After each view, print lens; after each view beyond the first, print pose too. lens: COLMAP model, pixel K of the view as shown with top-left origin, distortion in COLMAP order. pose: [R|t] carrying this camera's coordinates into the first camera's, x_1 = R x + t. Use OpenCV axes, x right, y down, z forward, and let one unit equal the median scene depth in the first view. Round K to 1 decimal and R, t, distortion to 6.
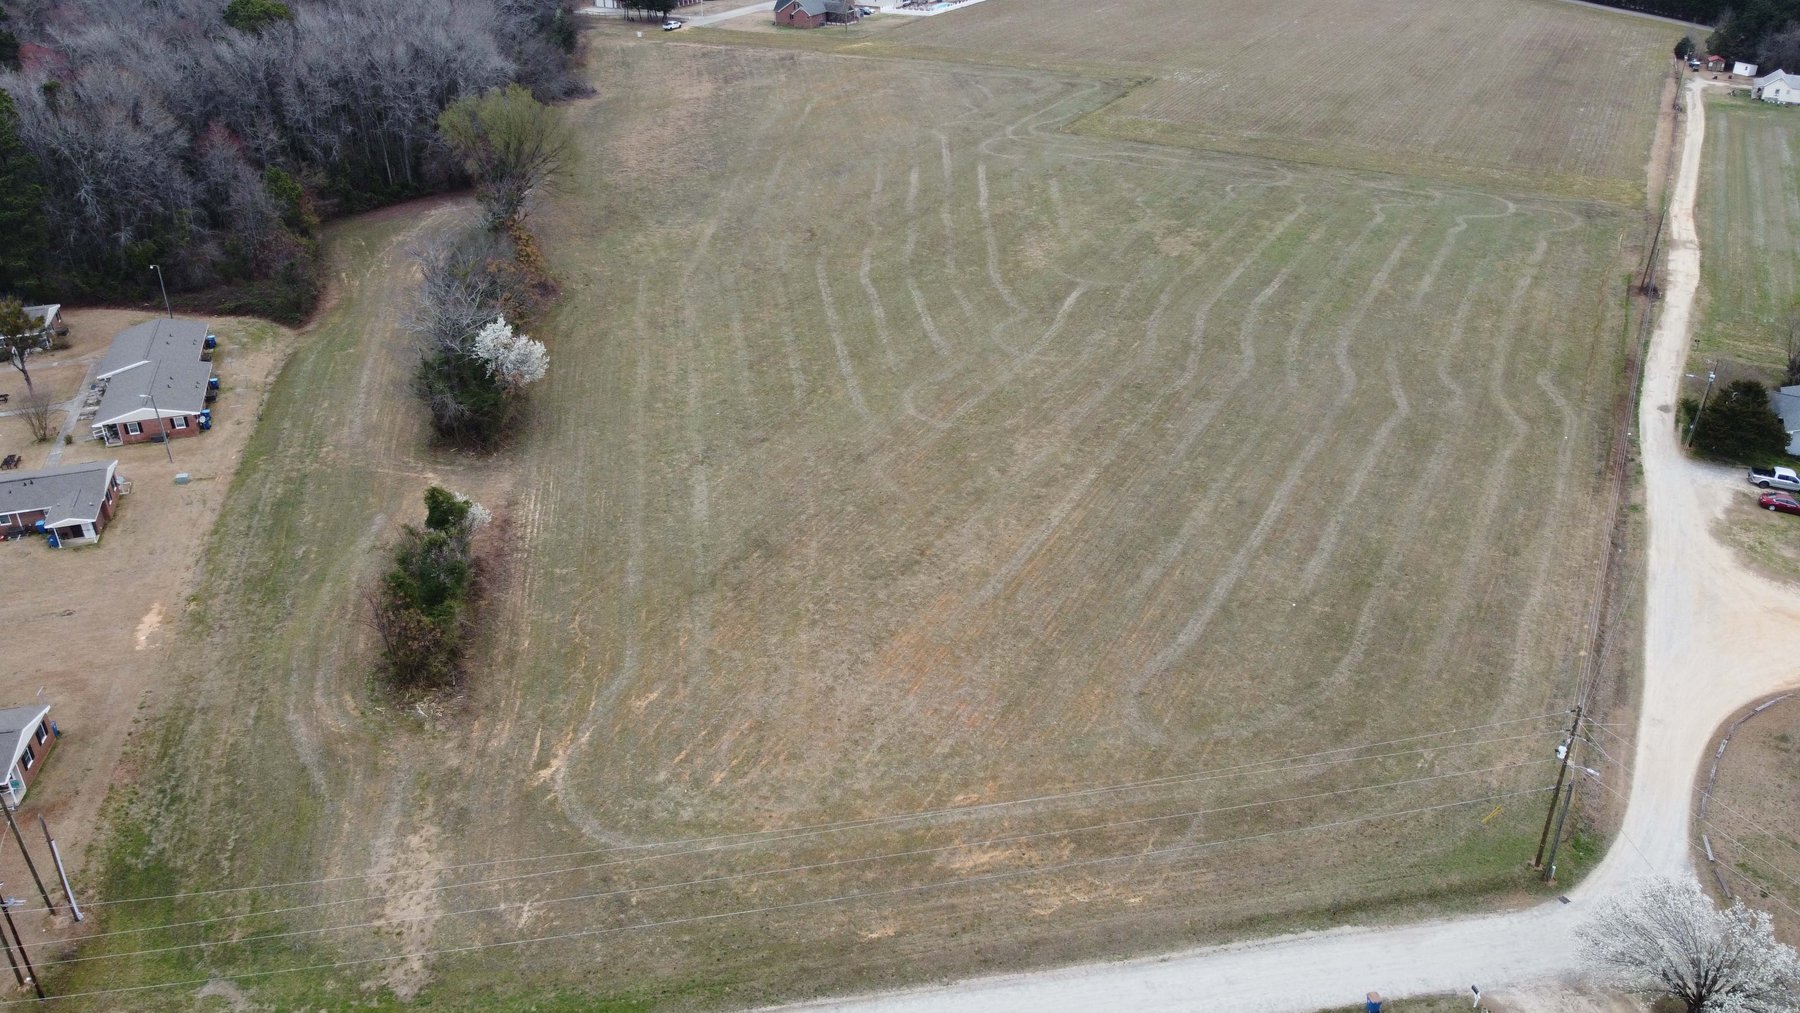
lens RADIAL K [[1362.6, 0, 898.4], [0, 1362.6, 503.4], [0, 0, 1]] dist [0.000462, -0.006250]
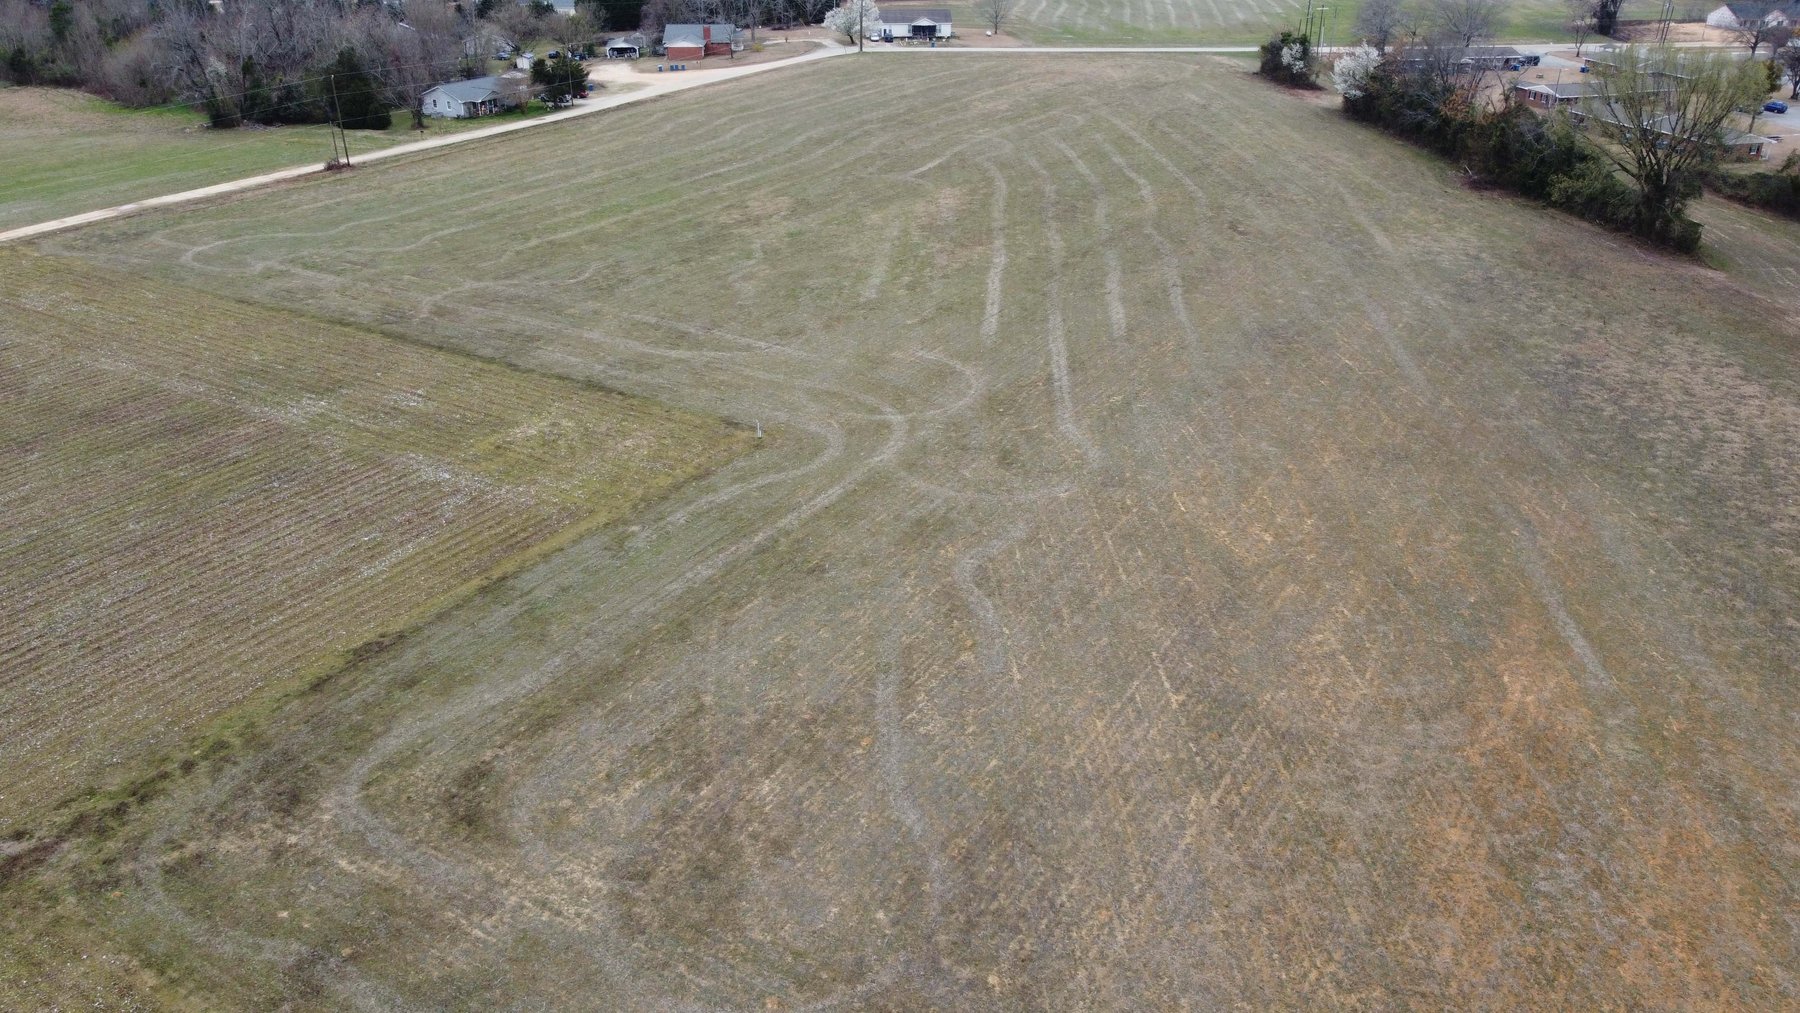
lens RADIAL K [[1362.6, 0, 902.0], [0, 1362.6, 511.6], [0, 0, 1]] dist [0.000462, -0.006250]
pose [[-0.998045, -0.031893, 0.053742, 0.073076], [0.025870, 0.571981, 0.819859, -0.715451], [-0.056887, 0.819646, -0.570038, 1.539850]]
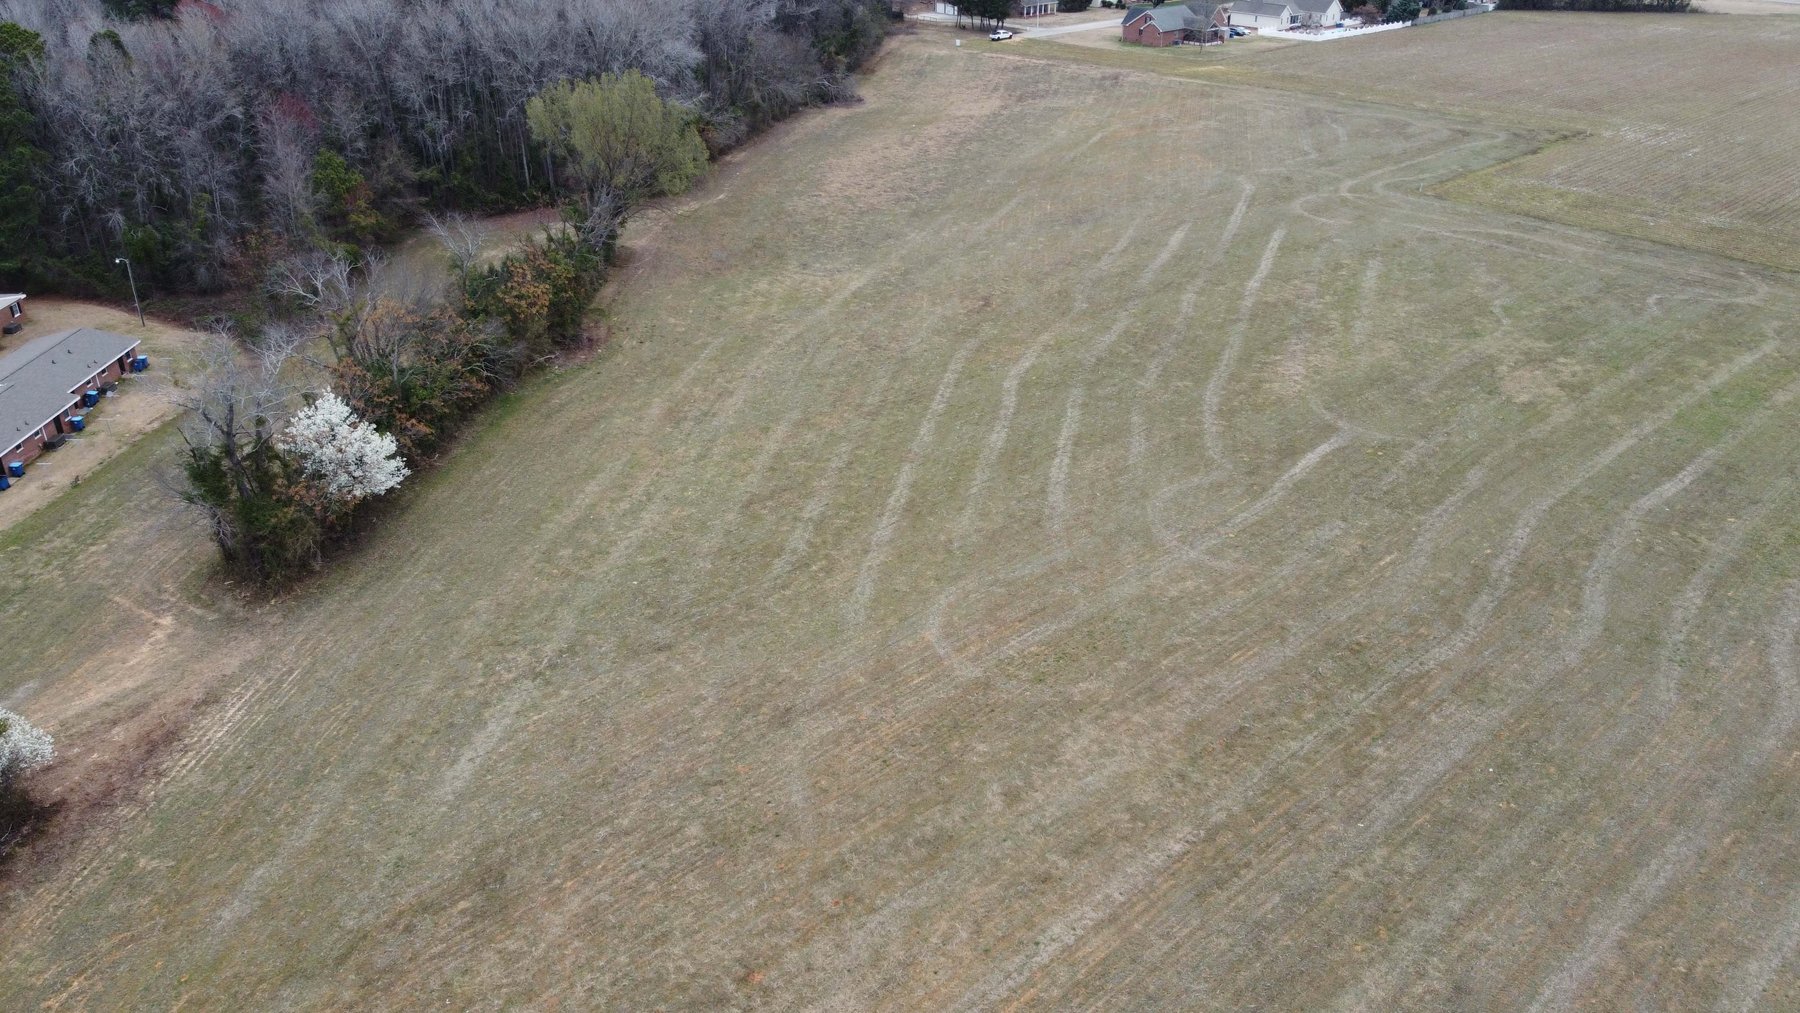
lens RADIAL K [[1362.6, 0, 905.1], [0, 1362.6, 507.3], [0, 0, 1]] dist [0.000462, -0.006250]
pose [[0.947856, 0.149016, -0.281715, 0.111284], [-0.155243, 0.987876, 0.000219, -0.085044], [0.278332, 0.043526, 0.959498, 0.306760]]
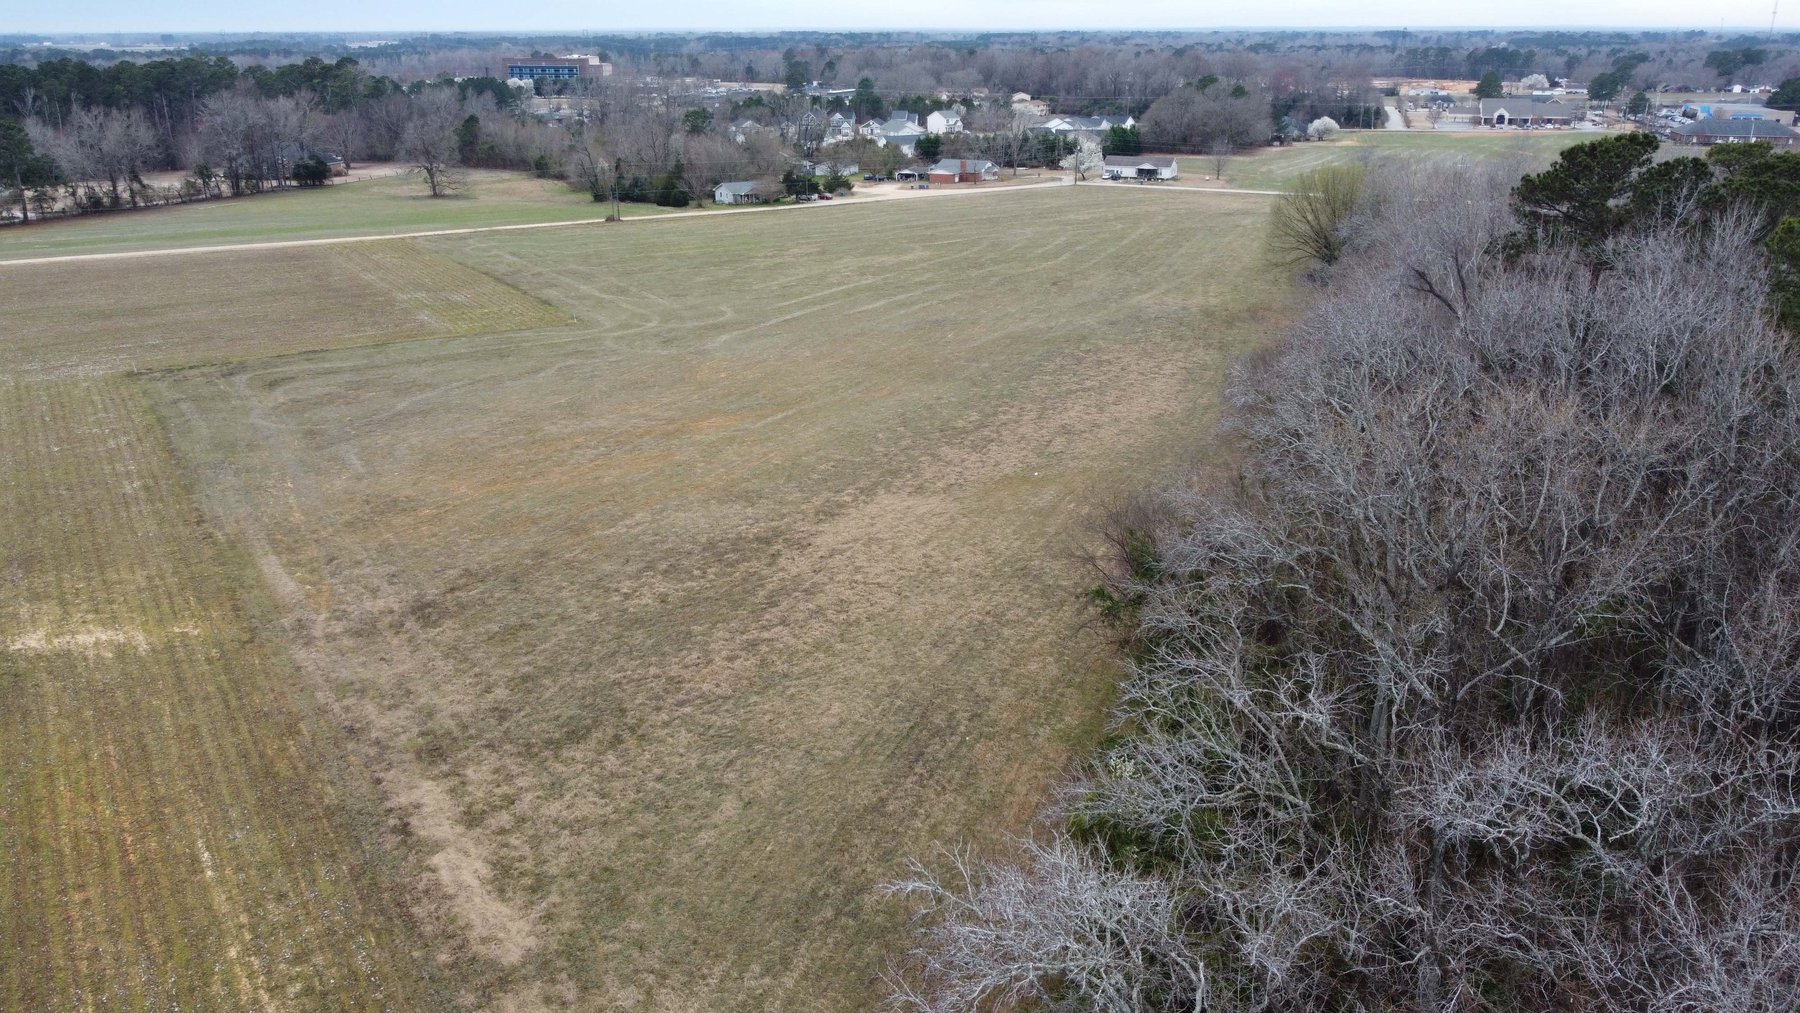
lens RADIAL K [[1362.6, 0, 896.4], [0, 1362.6, 502.7], [0, 0, 1]] dist [0.000462, -0.006250]
pose [[-0.863599, -0.165915, 0.476098, -0.485017], [0.243186, 0.690116, 0.681616, -0.824942], [-0.441653, 0.704424, -0.555635, 1.743493]]
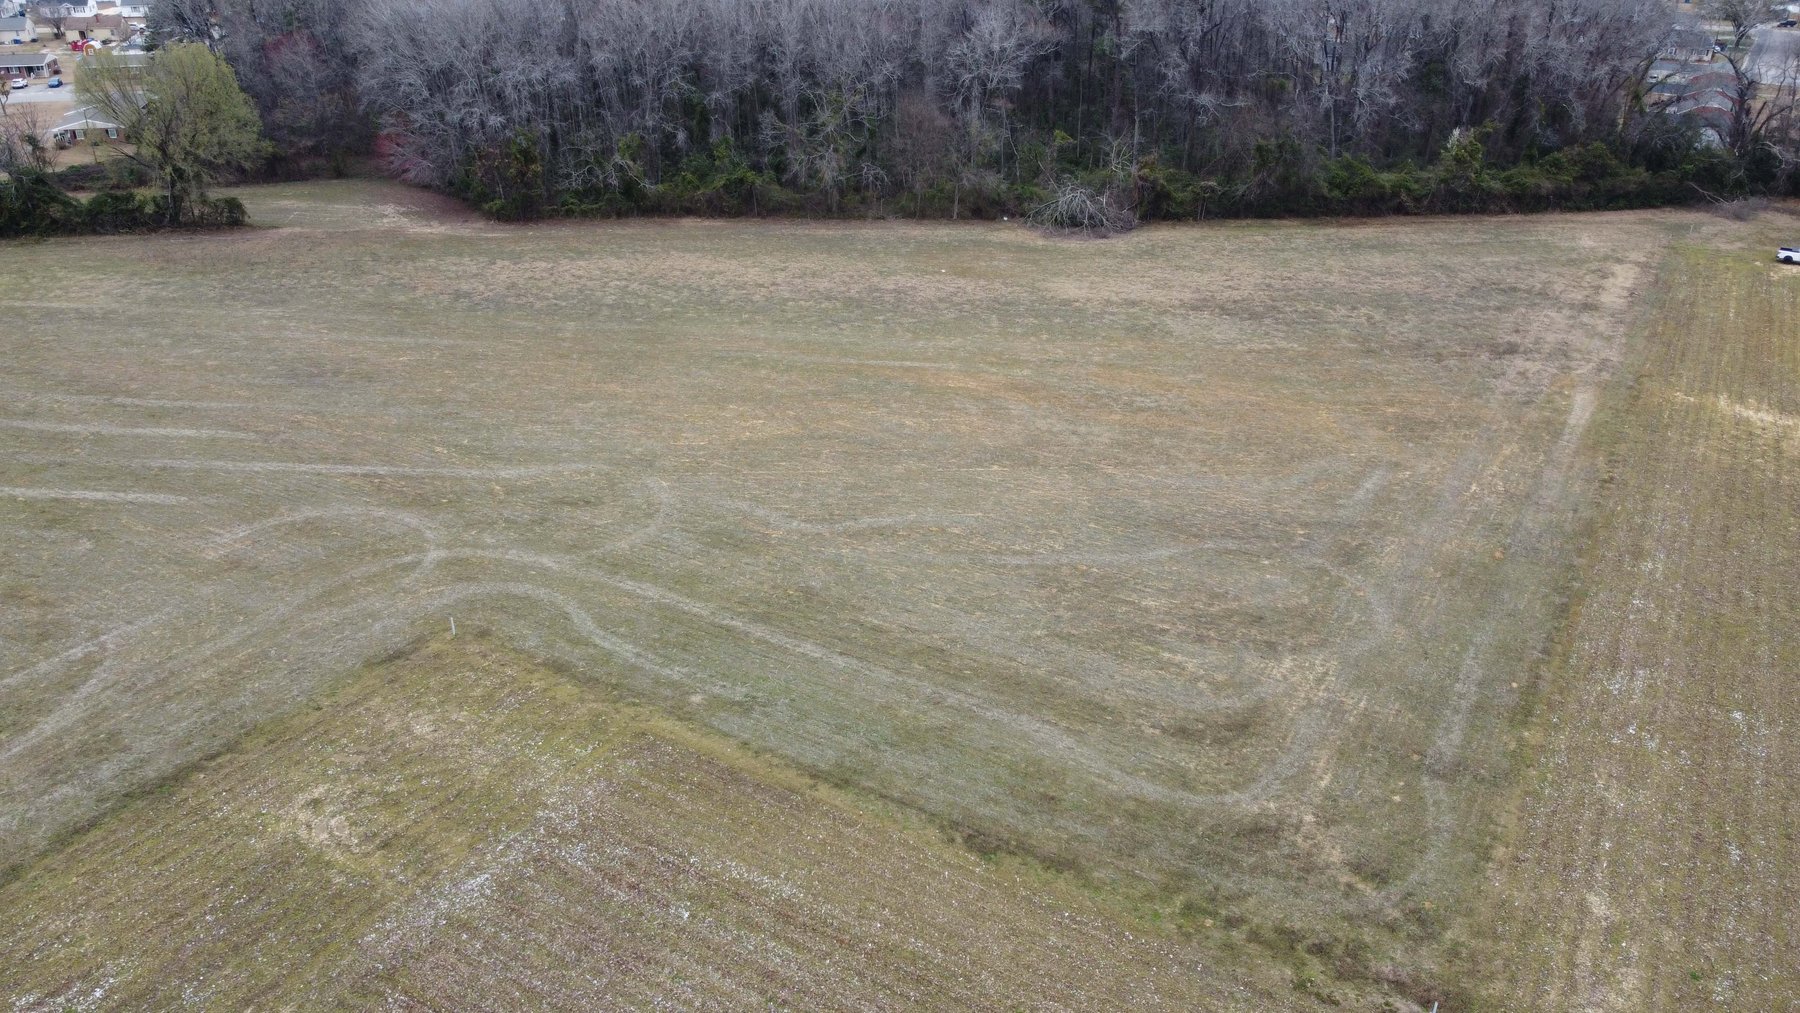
lens RADIAL K [[1362.6, 0, 894.7], [0, 1362.6, 506.9], [0, 0, 1]] dist [0.000462, -0.006250]
pose [[-0.064589, 0.437166, -0.897058, 0.461821], [-0.483821, 0.772496, 0.411298, -0.581167], [0.872780, 0.460581, 0.161616, 1.279228]]
